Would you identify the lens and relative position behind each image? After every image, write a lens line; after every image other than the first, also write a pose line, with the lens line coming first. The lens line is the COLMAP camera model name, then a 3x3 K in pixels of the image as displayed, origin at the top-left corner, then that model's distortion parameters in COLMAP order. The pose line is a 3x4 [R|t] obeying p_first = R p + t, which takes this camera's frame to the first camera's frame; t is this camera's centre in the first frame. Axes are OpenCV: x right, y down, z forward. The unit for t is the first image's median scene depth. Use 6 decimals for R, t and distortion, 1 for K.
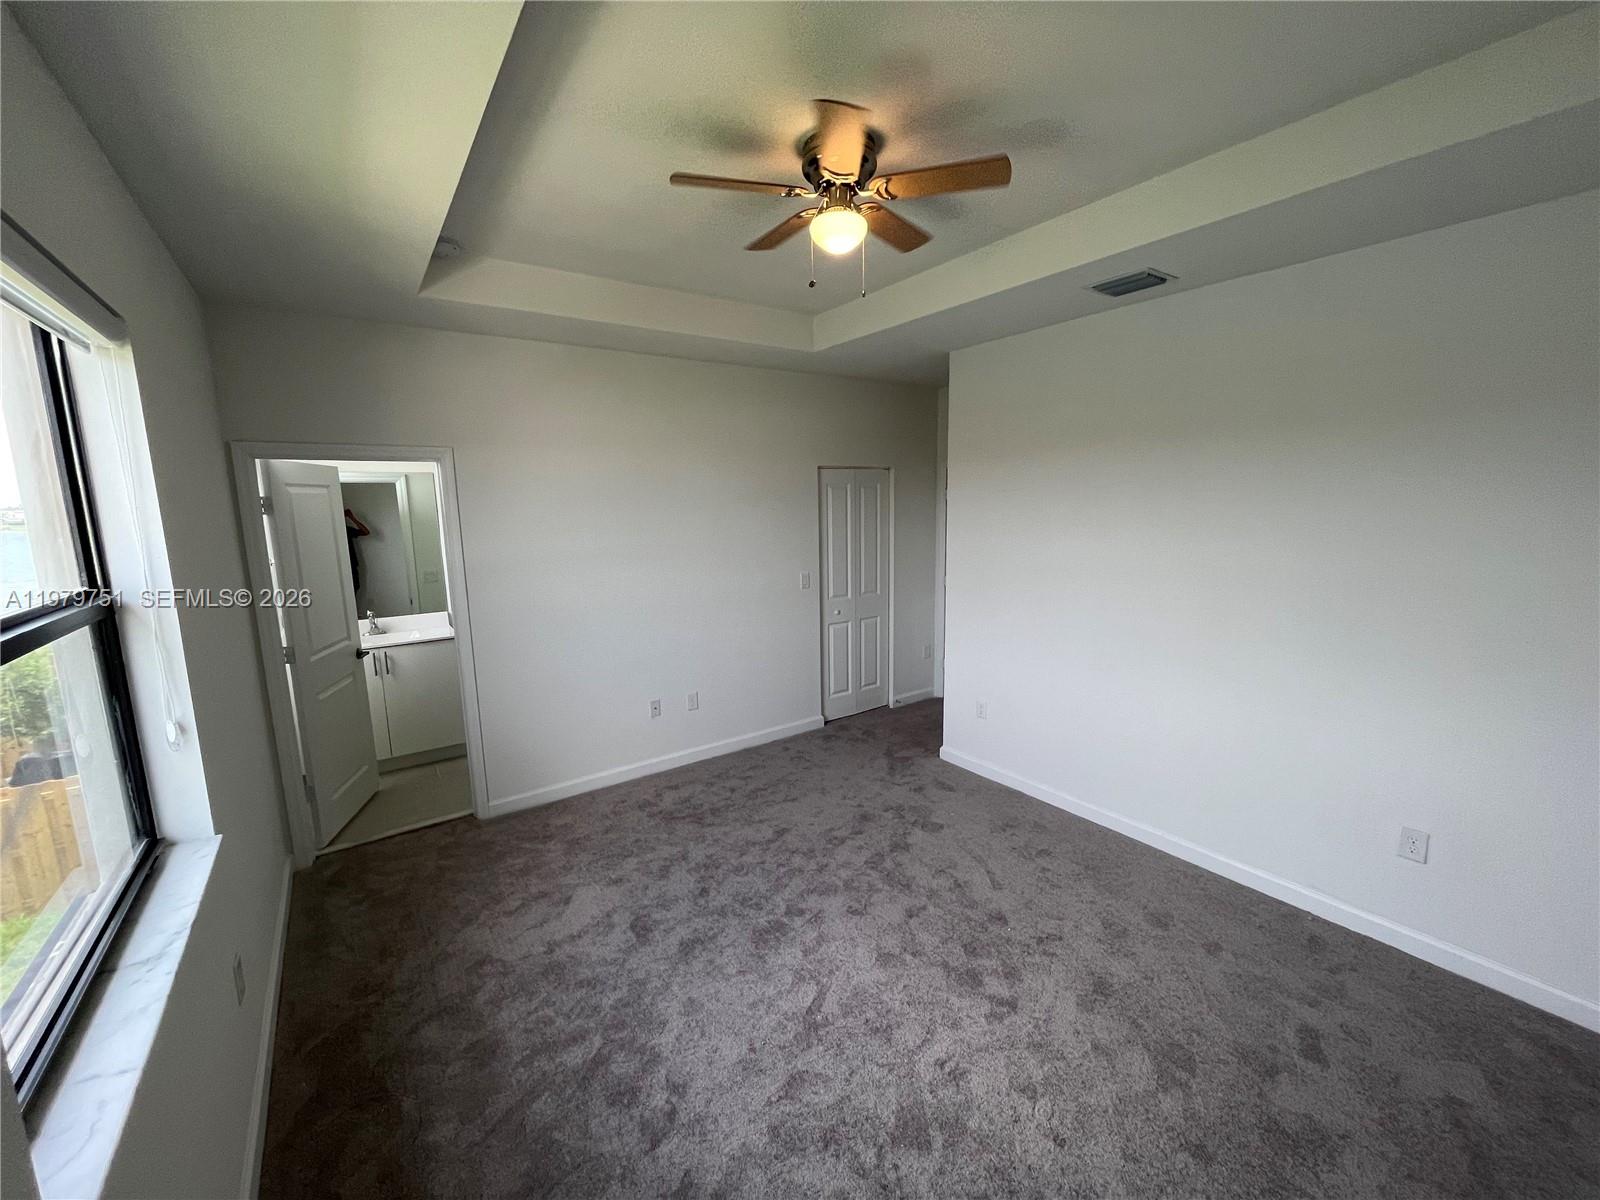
lens RADIAL K [[652.3, 0, 802.3], [0, 652.3, 600.1], [0, 0, 1]] dist [-0.000542, -0.000464]
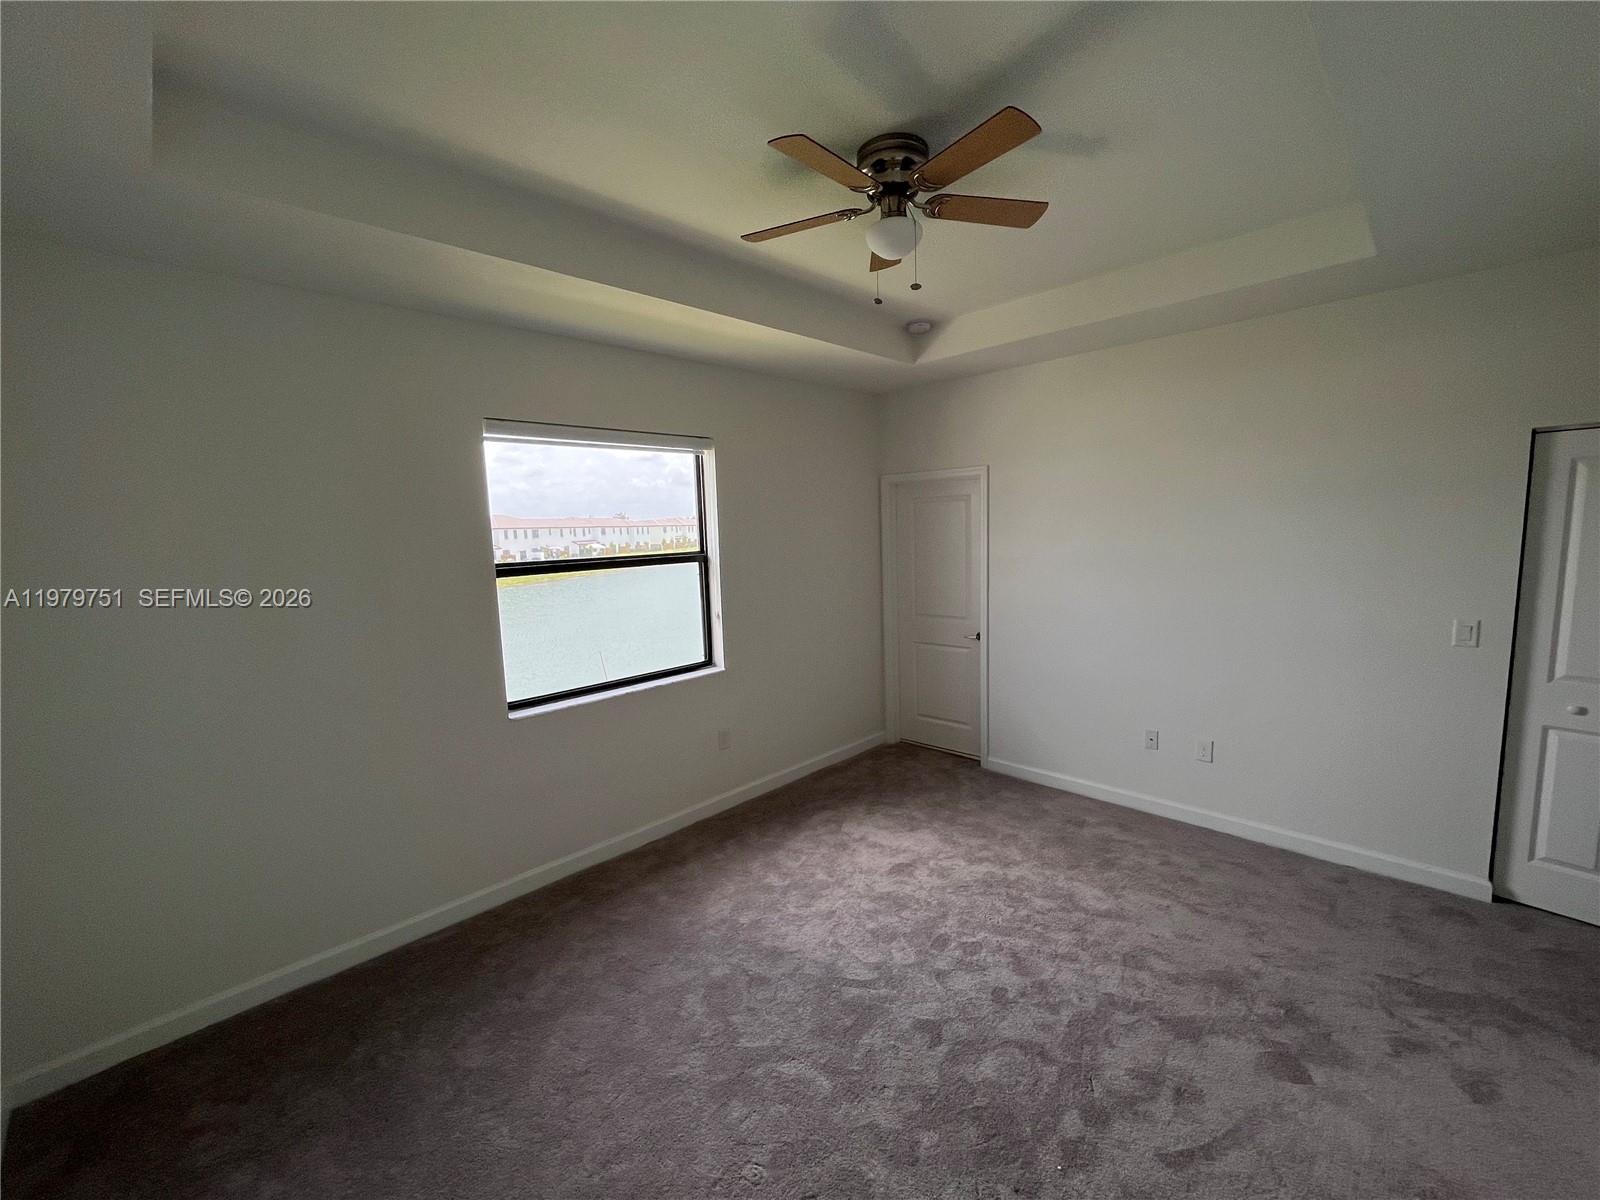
lens RADIAL K [[652.3, 0, 808.6], [0, 652.3, 600.7], [0, 0, 1]] dist [-0.000542, -0.000464]
pose [[0.166483, 0.126699, -0.977871, 0.922058], [-0.122660, 0.986669, 0.106956, -0.096378], [0.978385, 0.102139, 0.179805, 0.644080]]
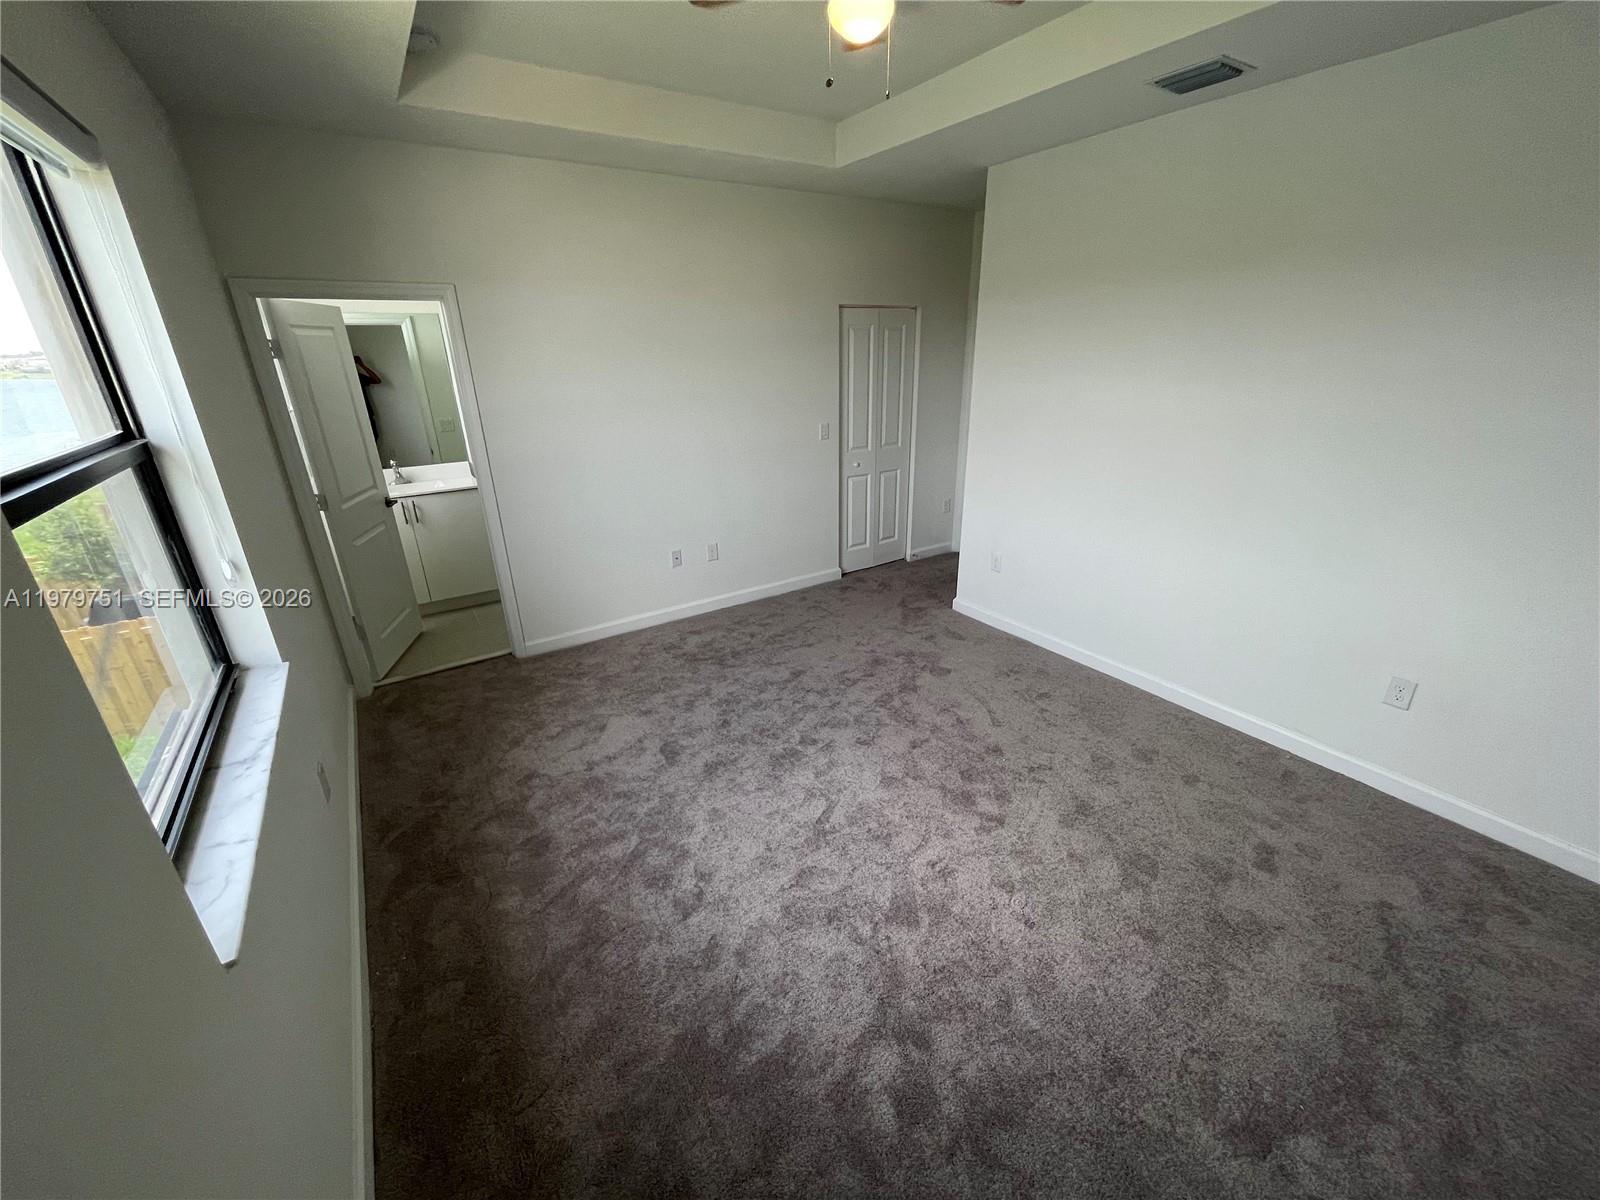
lens RADIAL K [[652.3, 0, 802.1], [0, 652.3, 602.4], [0, 0, 1]] dist [-0.000542, -0.000464]
pose [[0.999362, 0.012886, -0.033307, 0.013458], [-0.005165, 0.974978, 0.222241, 0.007023], [0.035337, -0.221927, 0.974423, -0.020081]]
